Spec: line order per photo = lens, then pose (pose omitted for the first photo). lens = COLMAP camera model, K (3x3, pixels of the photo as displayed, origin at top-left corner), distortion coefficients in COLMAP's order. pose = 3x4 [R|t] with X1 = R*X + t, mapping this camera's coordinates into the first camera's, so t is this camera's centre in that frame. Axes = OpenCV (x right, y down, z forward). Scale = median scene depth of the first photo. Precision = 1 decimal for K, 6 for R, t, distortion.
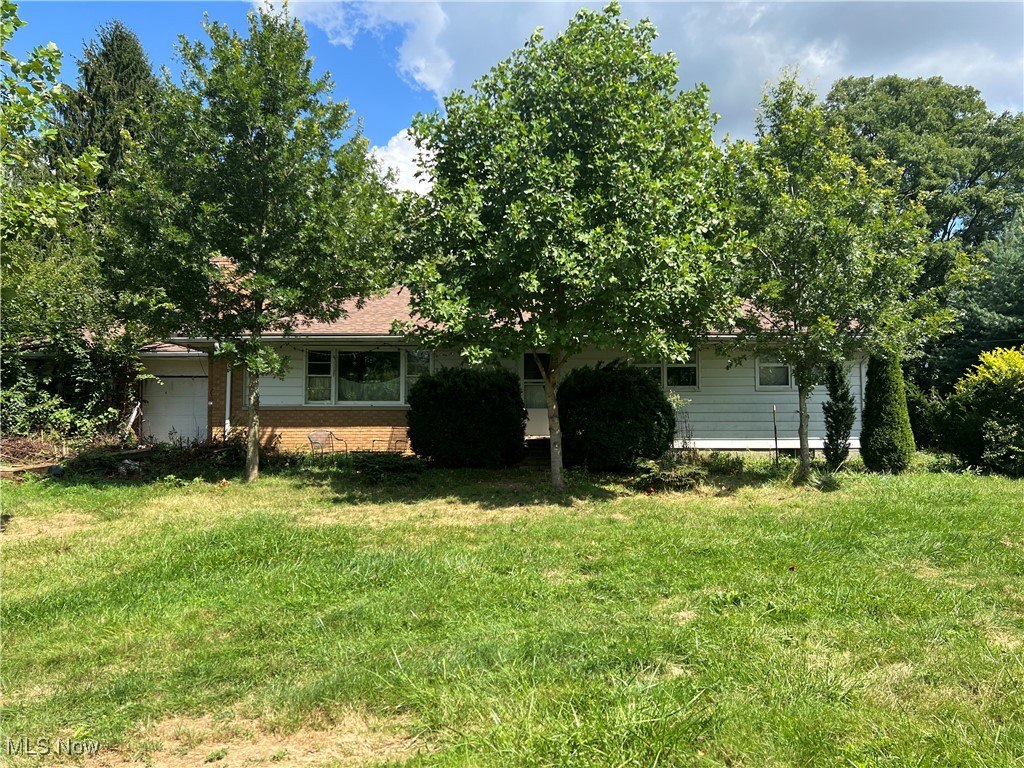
lens RADIAL K [[763.0, 0, 506.2], [0, 763.0, 389.0], [0, 0, 1]] dist [0.078852, -0.083169]
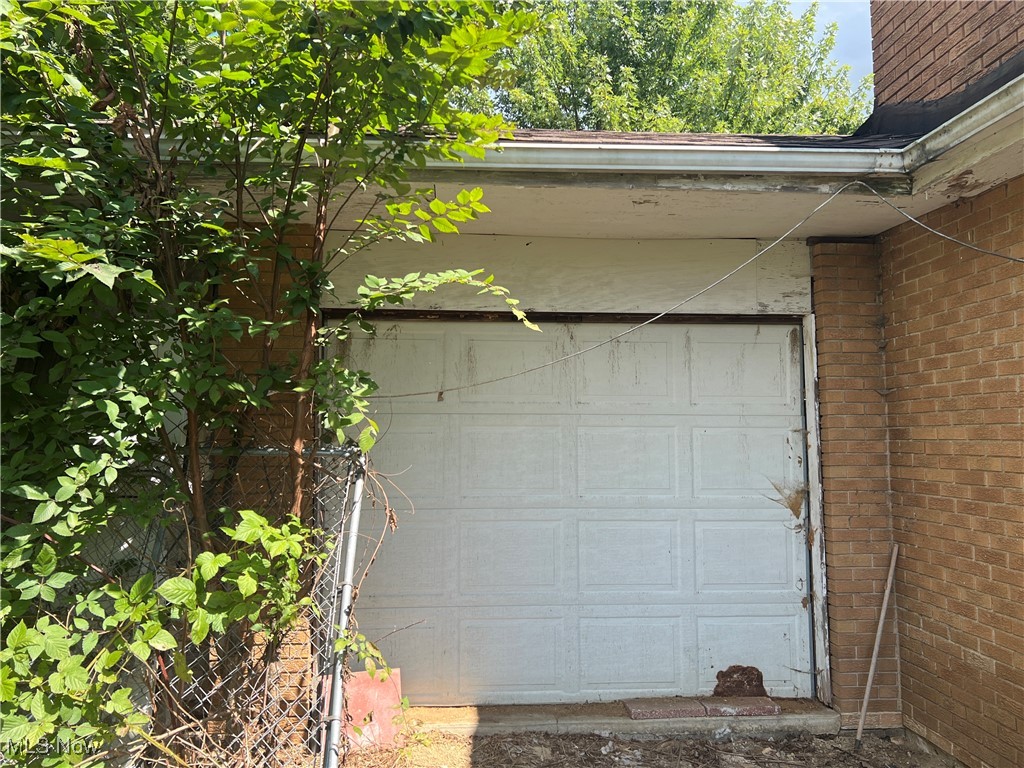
lens RADIAL K [[763.0, 0, 520.0], [0, 763.0, 384.2], [0, 0, 1]] dist [0.078852, -0.083169]
pose [[0.995850, 0.005513, 0.090841, -0.617165], [-0.003354, 0.999709, -0.023901, 0.008574], [-0.090947, 0.023497, 0.995579, 1.122682]]
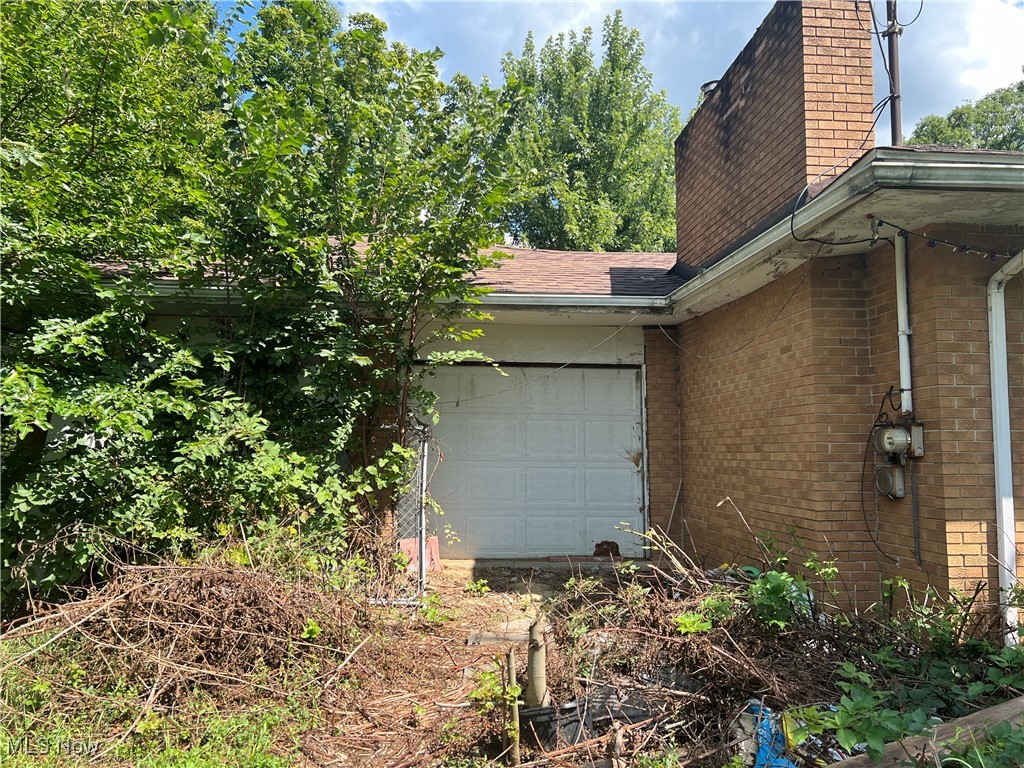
lens RADIAL K [[763.0, 0, 508.6], [0, 763.0, 378.0], [0, 0, 1]] dist [0.078852, -0.083169]
pose [[0.995186, 0.015804, 0.096726, -0.637710], [-0.010909, 0.998642, -0.050936, 0.015415], [-0.097399, 0.049635, 0.994007, 0.847057]]
